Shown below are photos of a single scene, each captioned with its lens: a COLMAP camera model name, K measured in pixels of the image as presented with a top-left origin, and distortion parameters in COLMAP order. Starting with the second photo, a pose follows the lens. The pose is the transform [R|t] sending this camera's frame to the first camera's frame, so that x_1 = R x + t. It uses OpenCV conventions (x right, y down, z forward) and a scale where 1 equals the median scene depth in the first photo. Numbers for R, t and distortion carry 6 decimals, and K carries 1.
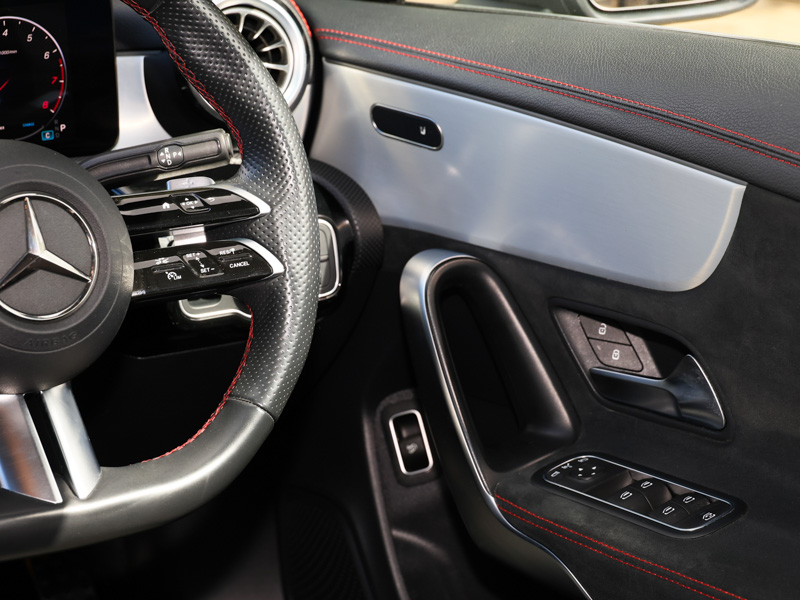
lens RADIAL K [[1839.1, 0, 397.7], [0, 1839.1, 298.1], [0, 0, 1]] dist [-0.117394, 0.000000]
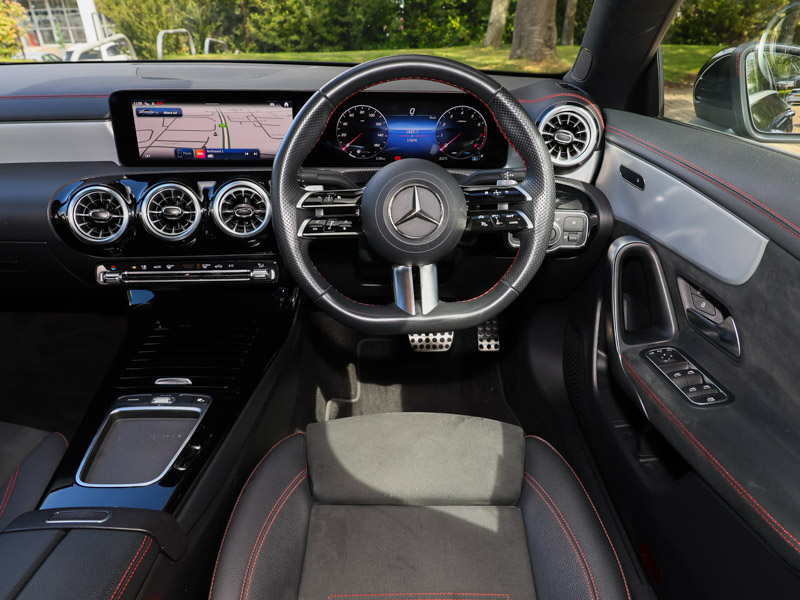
lens RADIAL K [[602.9, 0, 440.4], [0, 602.9, 290.7], [0, 0, 1]] dist [-0.005346, 0.009866]
pose [[0.855507, 0.236507, -0.460621, 0.185020], [-0.165465, 0.967817, 0.189612, -0.067042], [0.490641, -0.085998, 0.867108, 0.292307]]
